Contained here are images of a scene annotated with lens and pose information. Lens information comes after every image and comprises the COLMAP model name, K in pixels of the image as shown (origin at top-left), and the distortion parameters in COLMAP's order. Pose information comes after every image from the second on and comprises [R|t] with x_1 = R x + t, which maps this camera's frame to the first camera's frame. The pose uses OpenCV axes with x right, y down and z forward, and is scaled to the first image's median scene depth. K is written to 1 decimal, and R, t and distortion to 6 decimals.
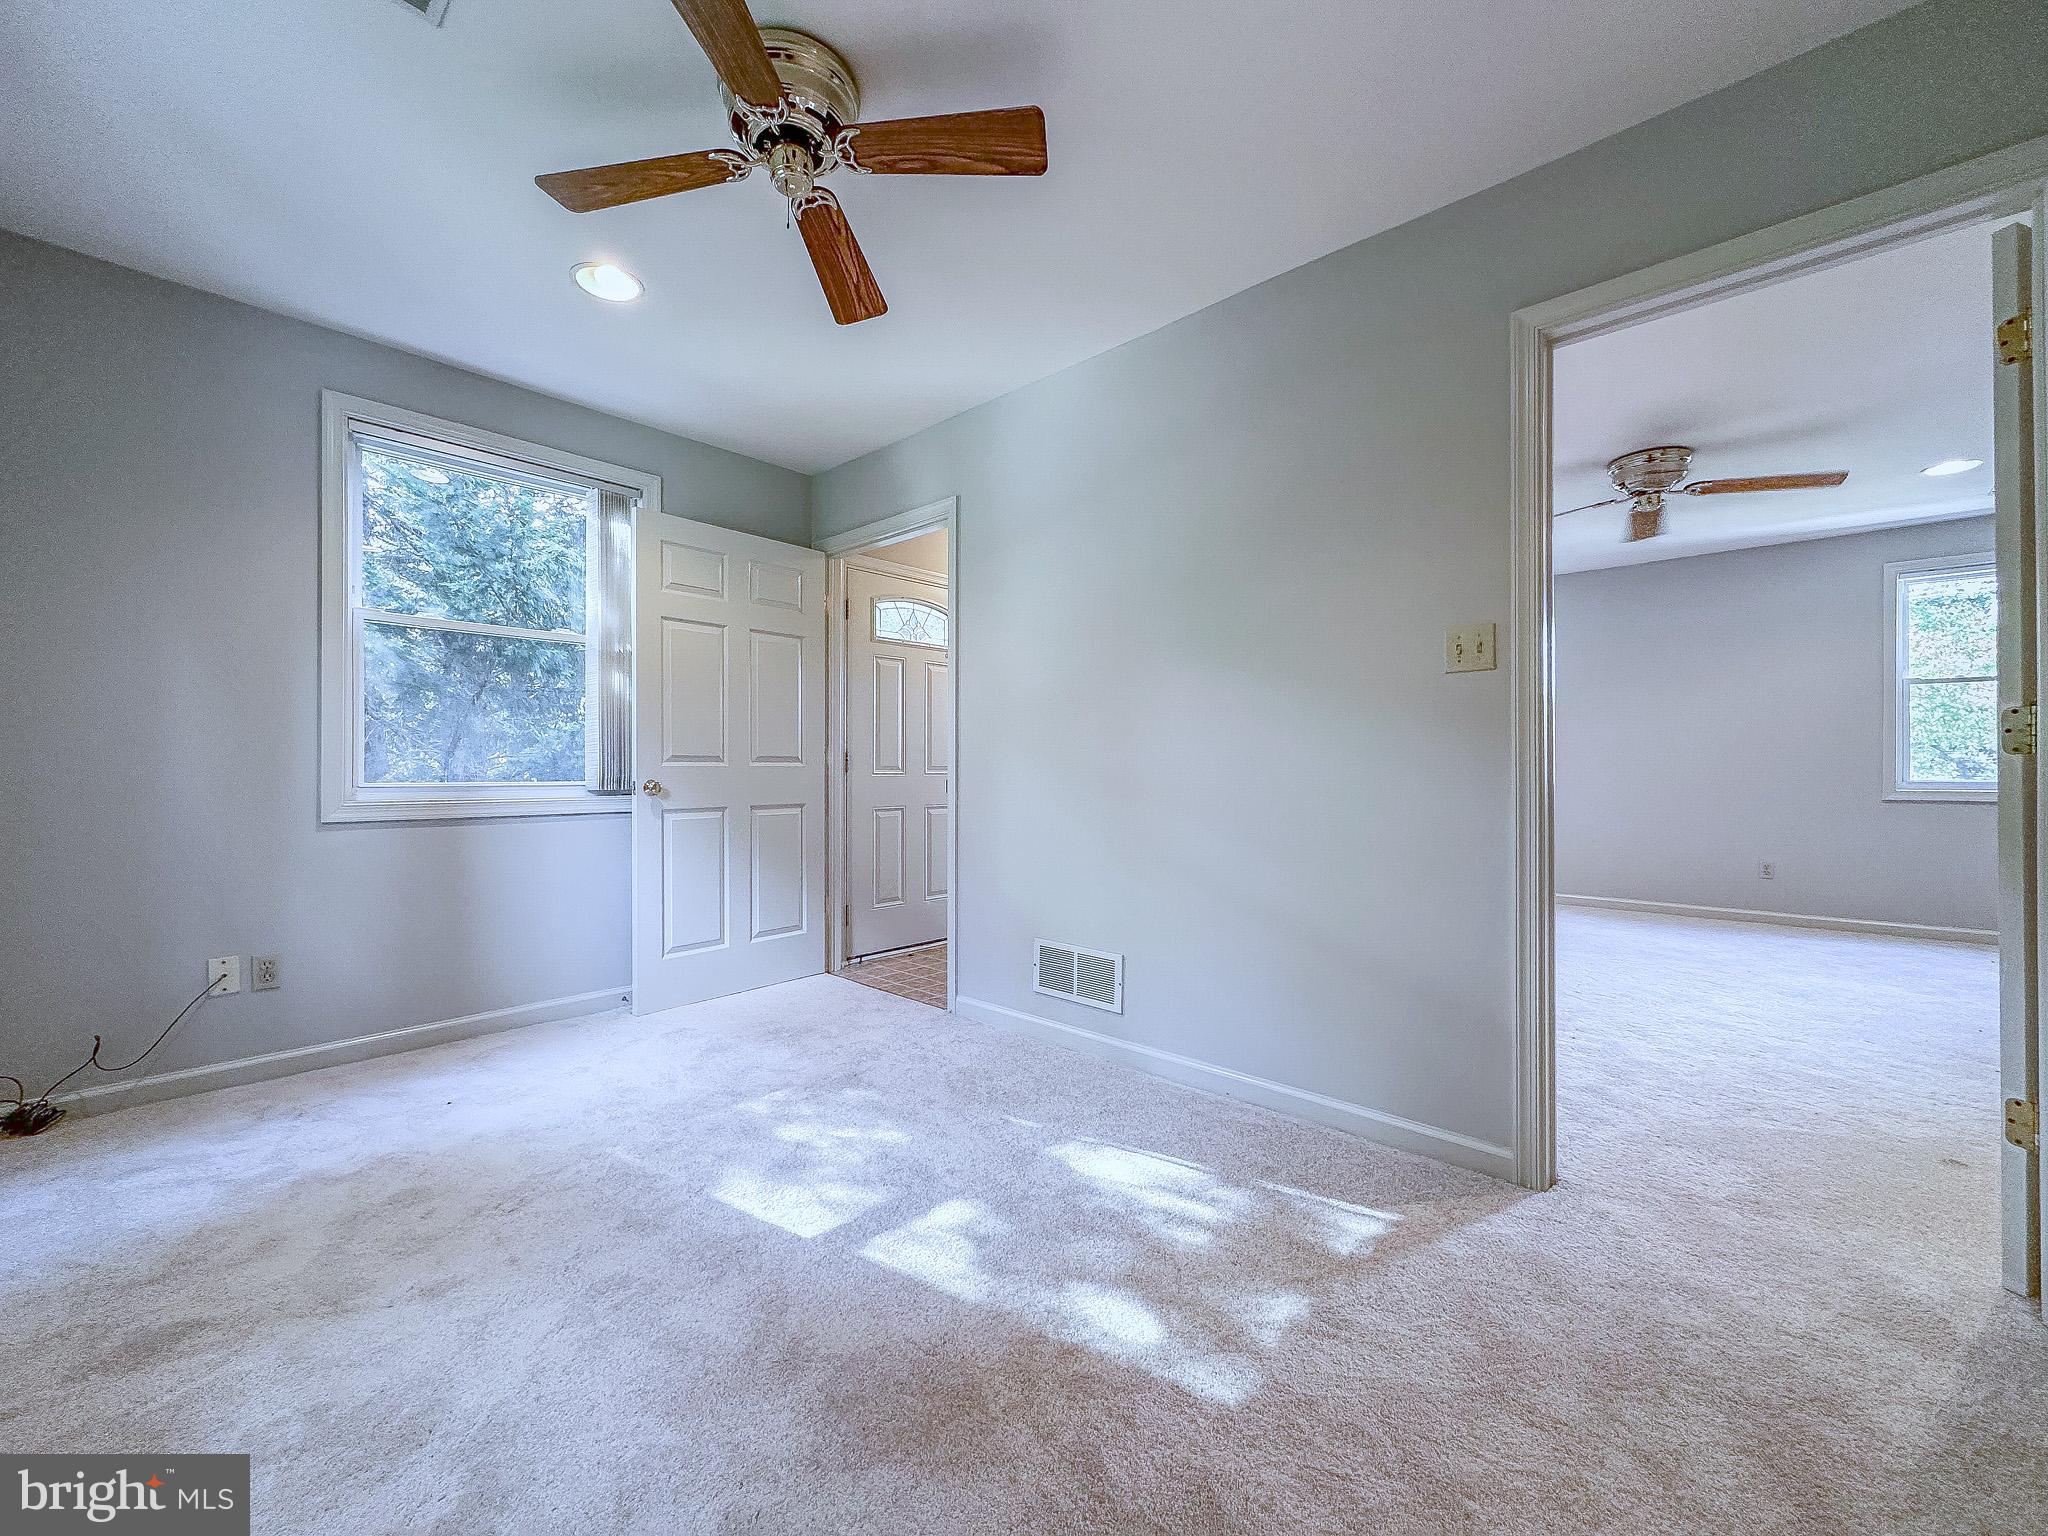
lens RADIAL K [[839.7, 0, 1024.5], [0, 839.7, 770.1], [0, 0, 1]] dist [-0.000068, 0.000007]
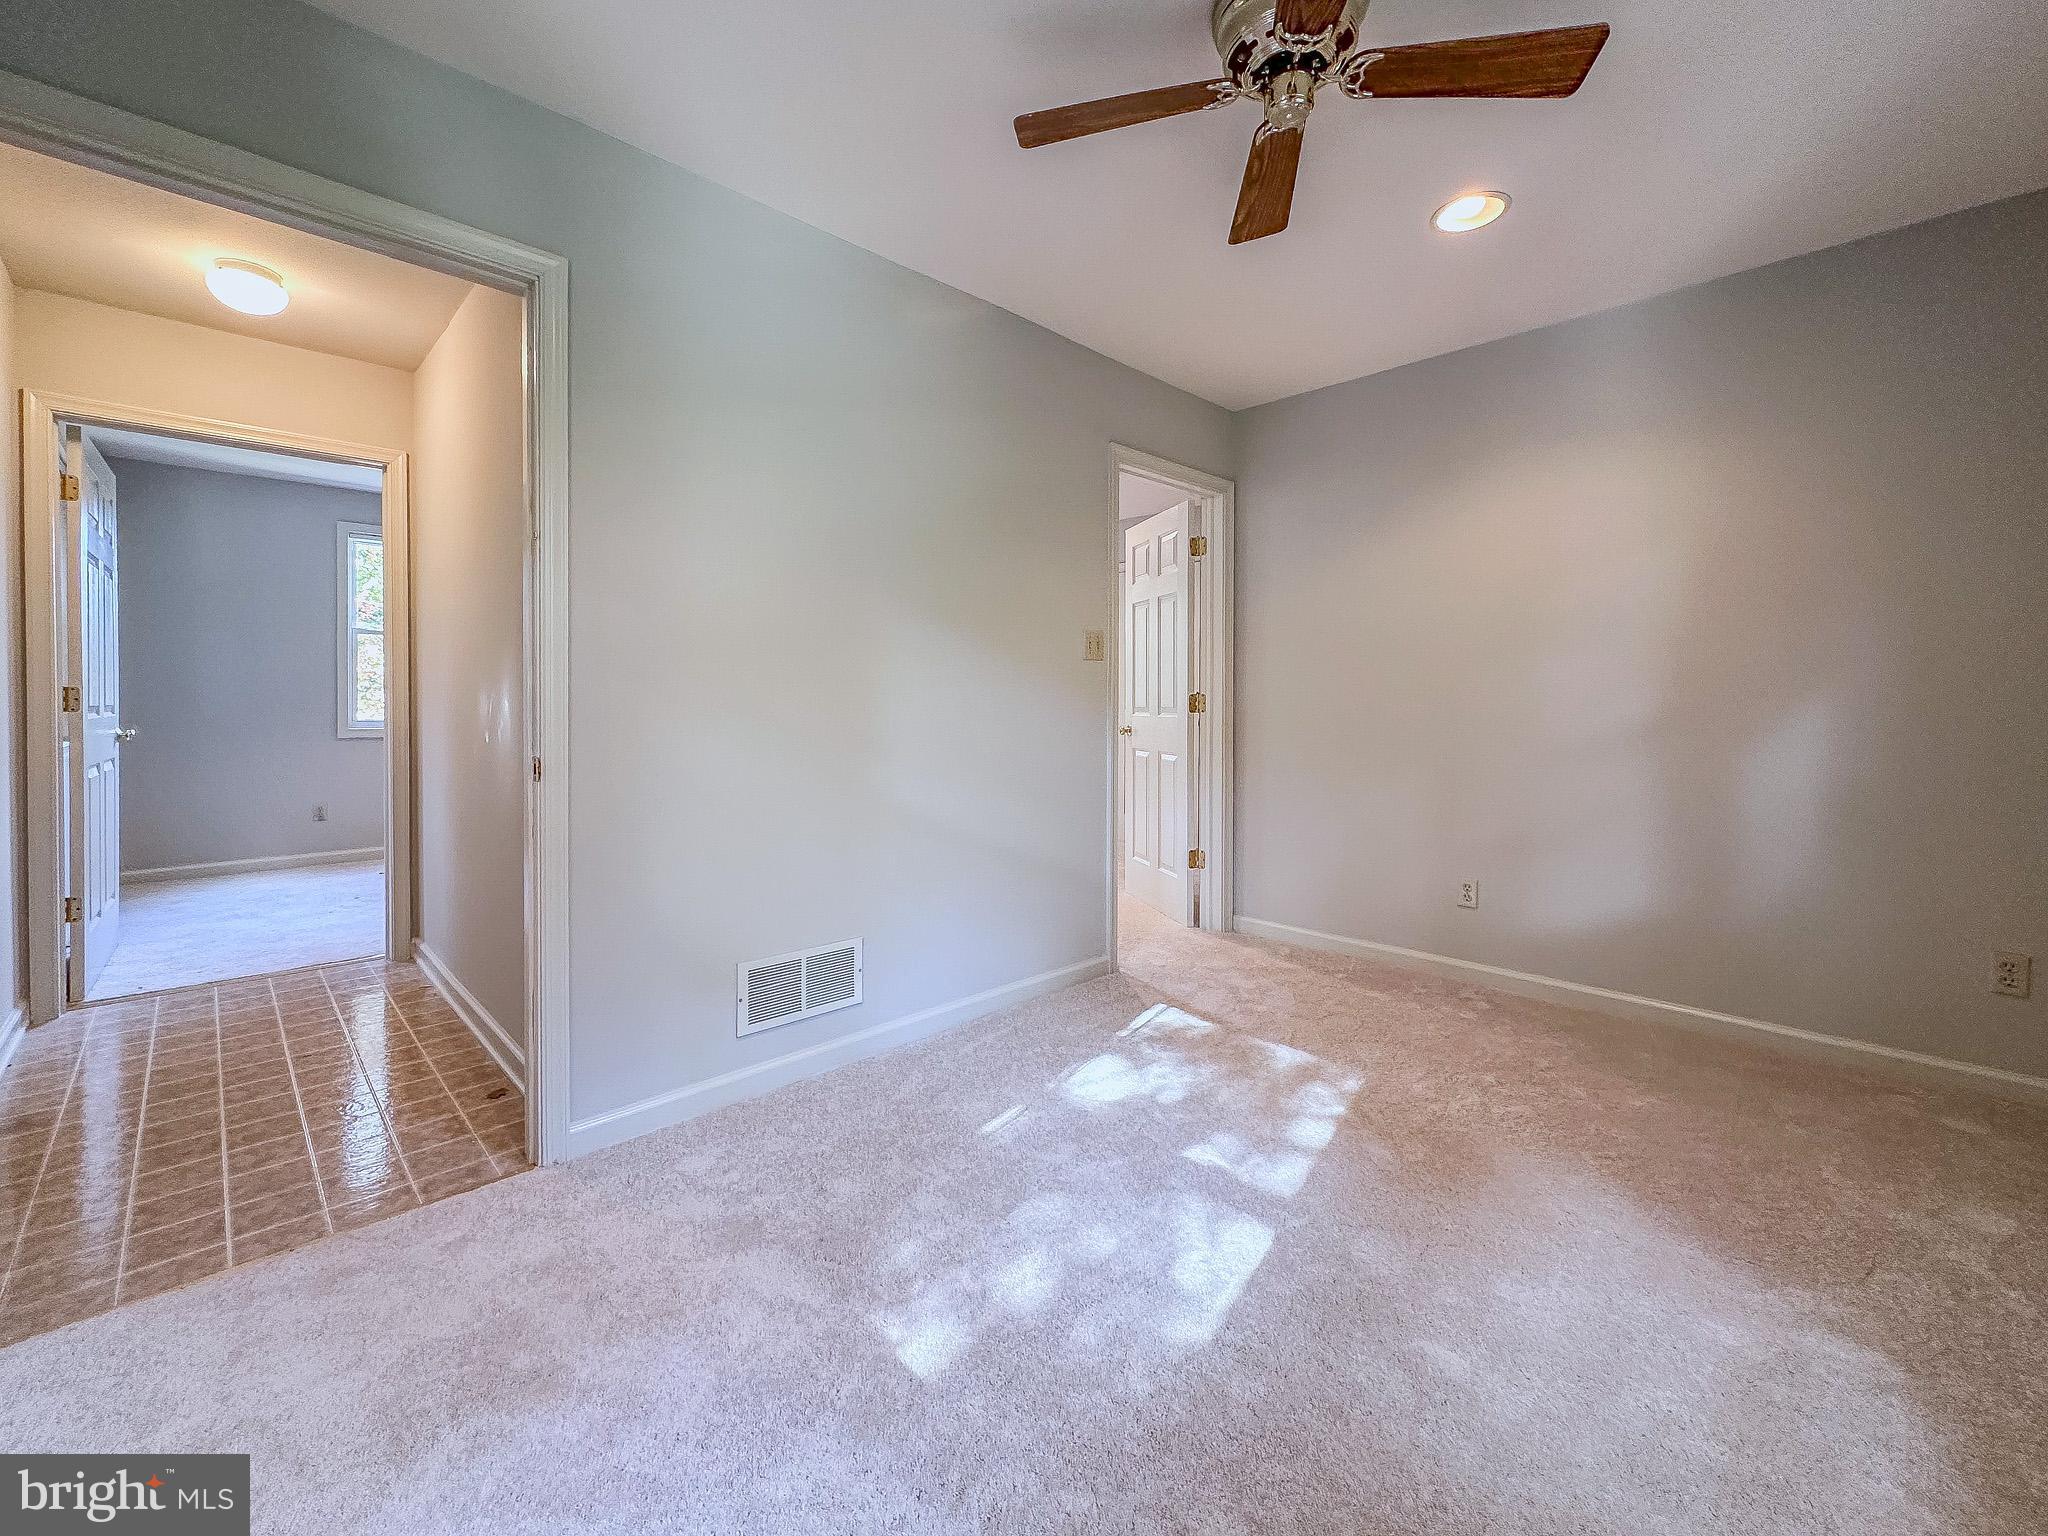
lens RADIAL K [[825.5, 0, 1026.9], [0, 825.5, 736.6], [0, 0, 1]] dist [-0.000303, -0.000060]
pose [[0.051194, -0.032298, 0.998166, -0.742515], [-0.000340, 0.999476, 0.032357, -0.020203], [-0.998689, -0.001996, 0.051156, 0.783835]]
